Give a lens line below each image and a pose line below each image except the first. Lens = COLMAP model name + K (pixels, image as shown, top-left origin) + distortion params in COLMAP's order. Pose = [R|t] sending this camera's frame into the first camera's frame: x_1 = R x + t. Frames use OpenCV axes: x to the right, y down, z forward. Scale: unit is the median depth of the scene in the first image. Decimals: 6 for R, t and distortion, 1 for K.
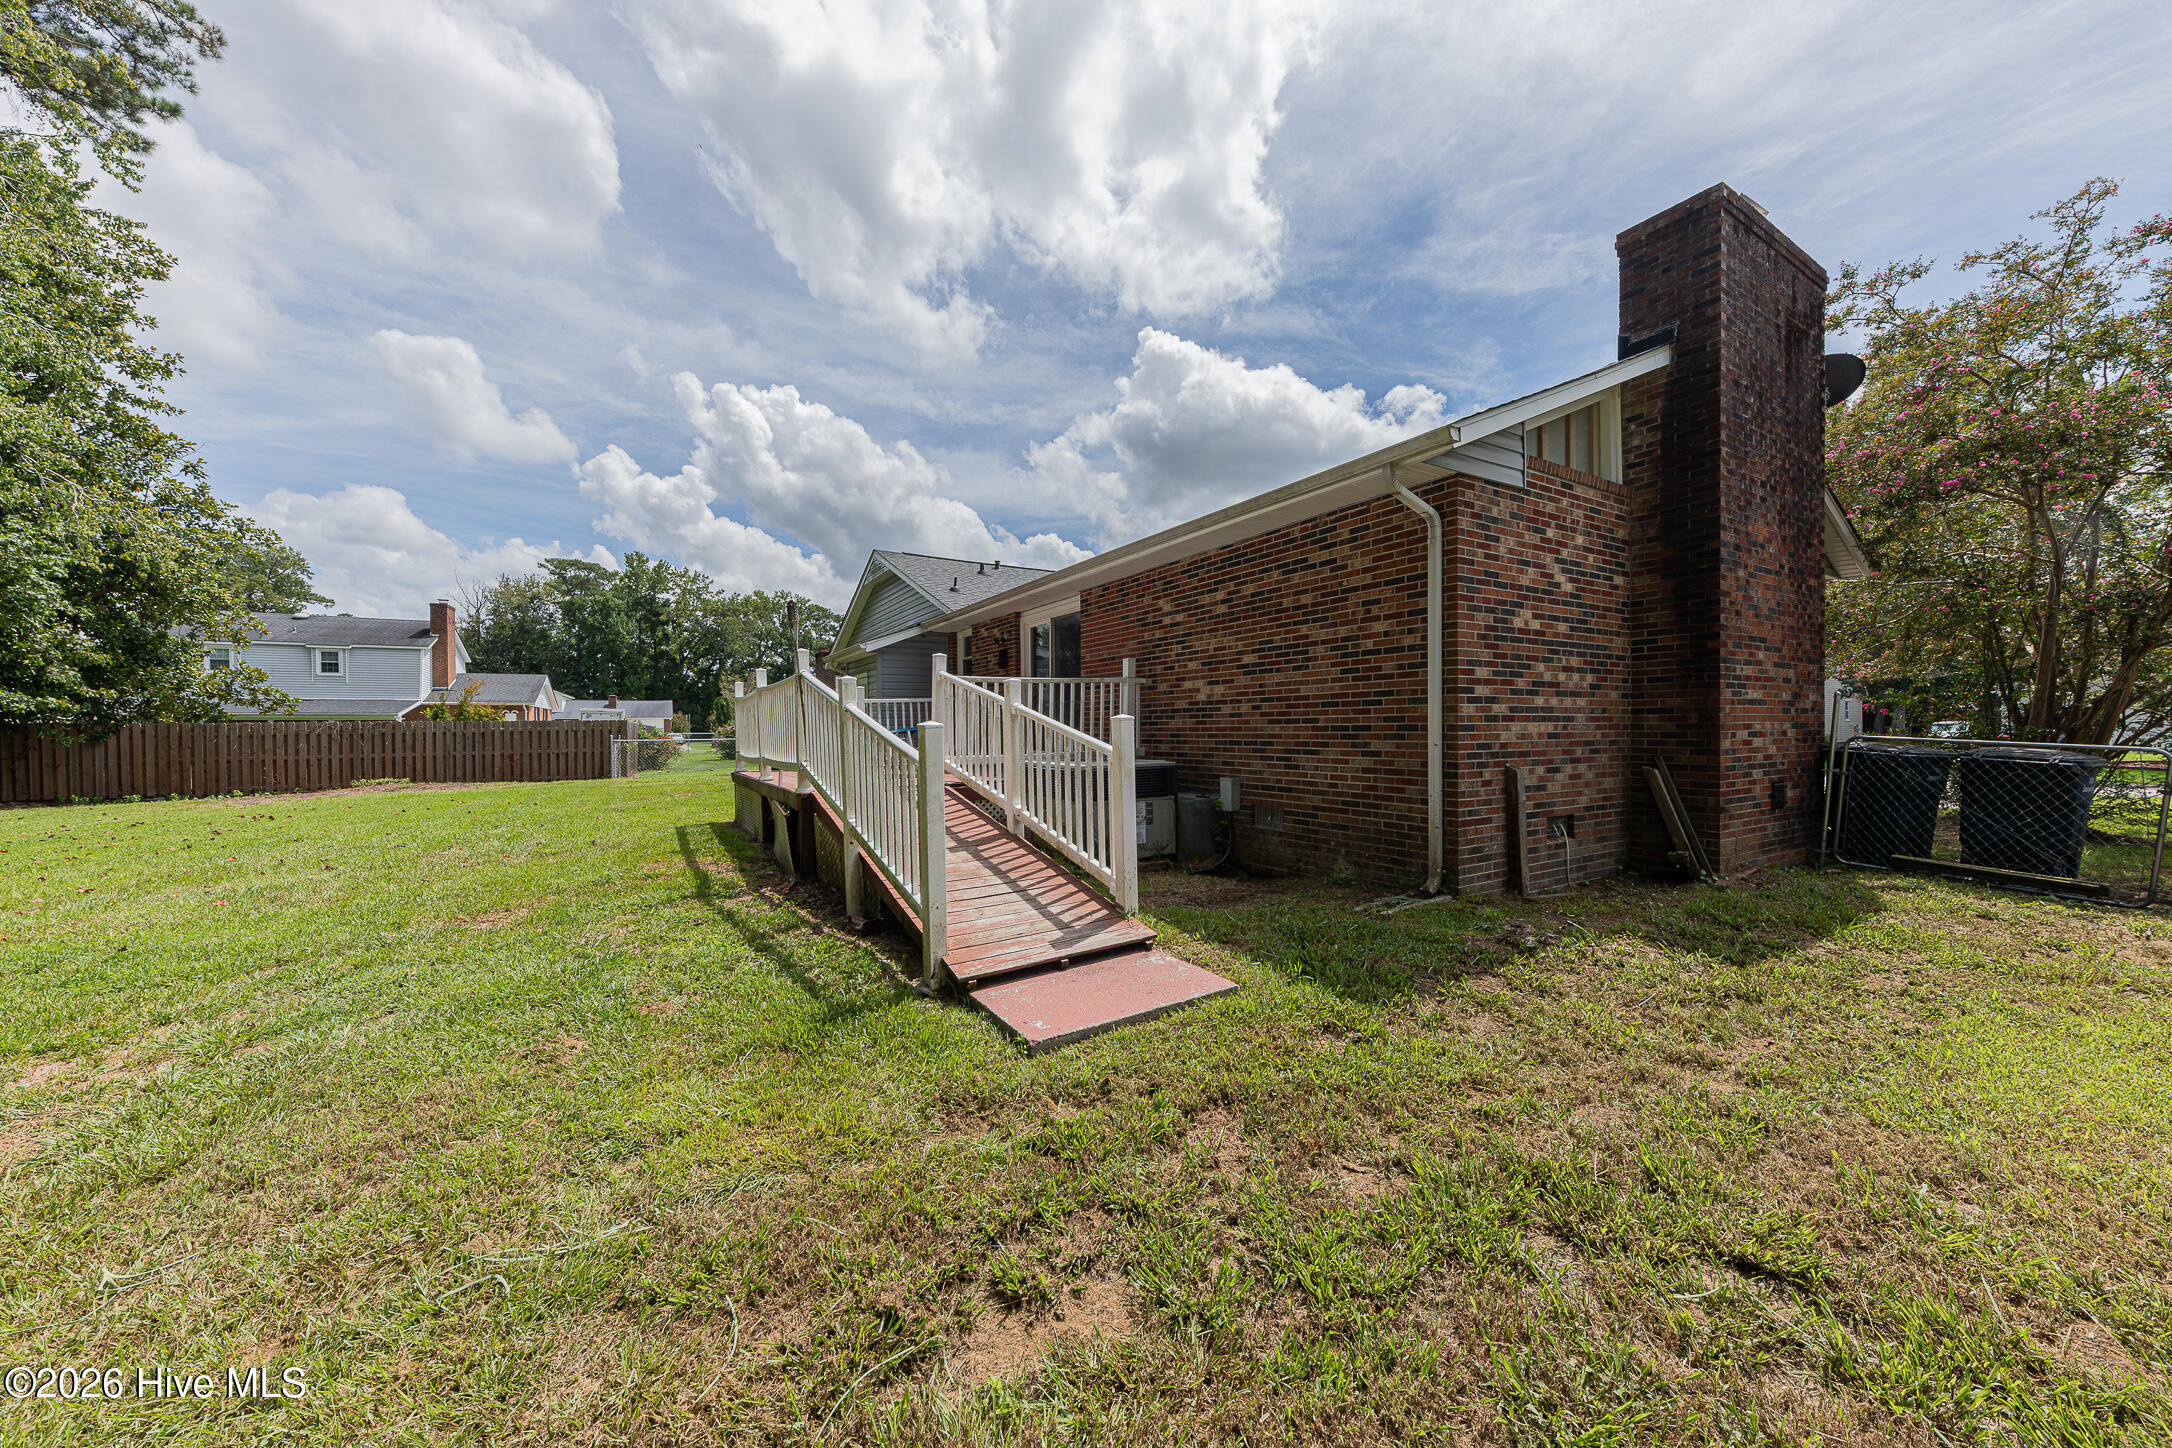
lens RADIAL K [[751.3, 0, 1105.9], [0, 751.3, 728.6], [0, 0, 1]] dist [0.000114, -0.000100]
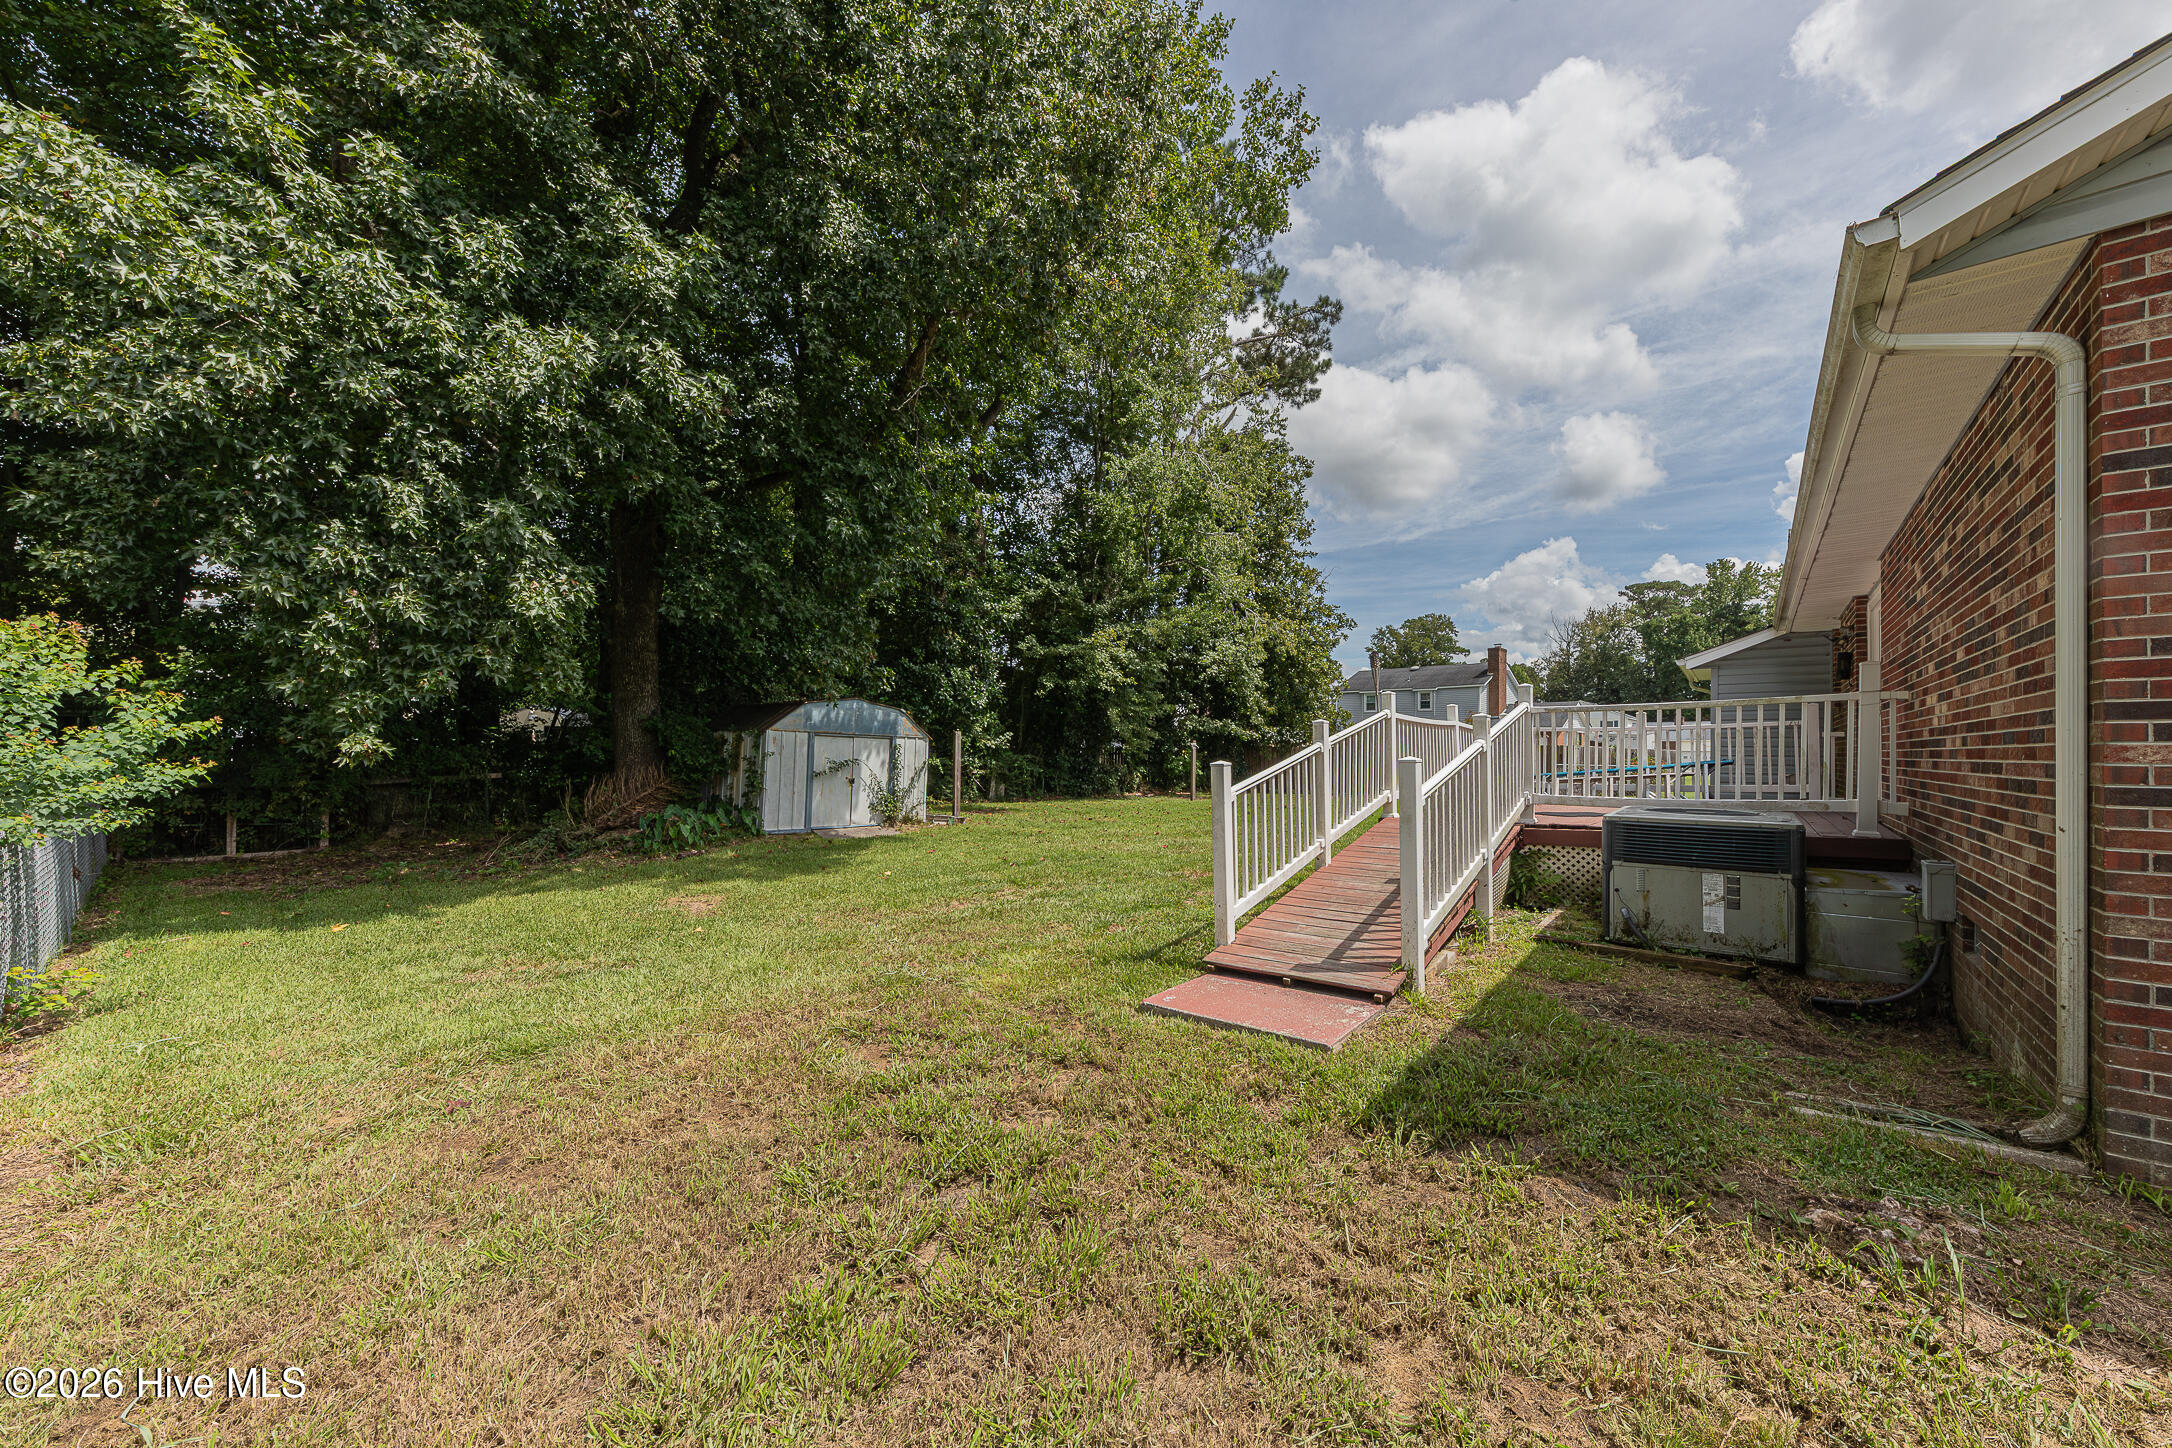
lens RADIAL K [[754.7, 0, 1133.6], [0, 754.7, 742.4], [0, 0, 1]] dist [0.014864, -0.005927]
pose [[0.343941, -0.000208, -0.938991, 0.767750], [-0.009005, 0.999953, -0.003519, -0.028427], [0.938948, 0.009666, 0.343923, 0.338622]]
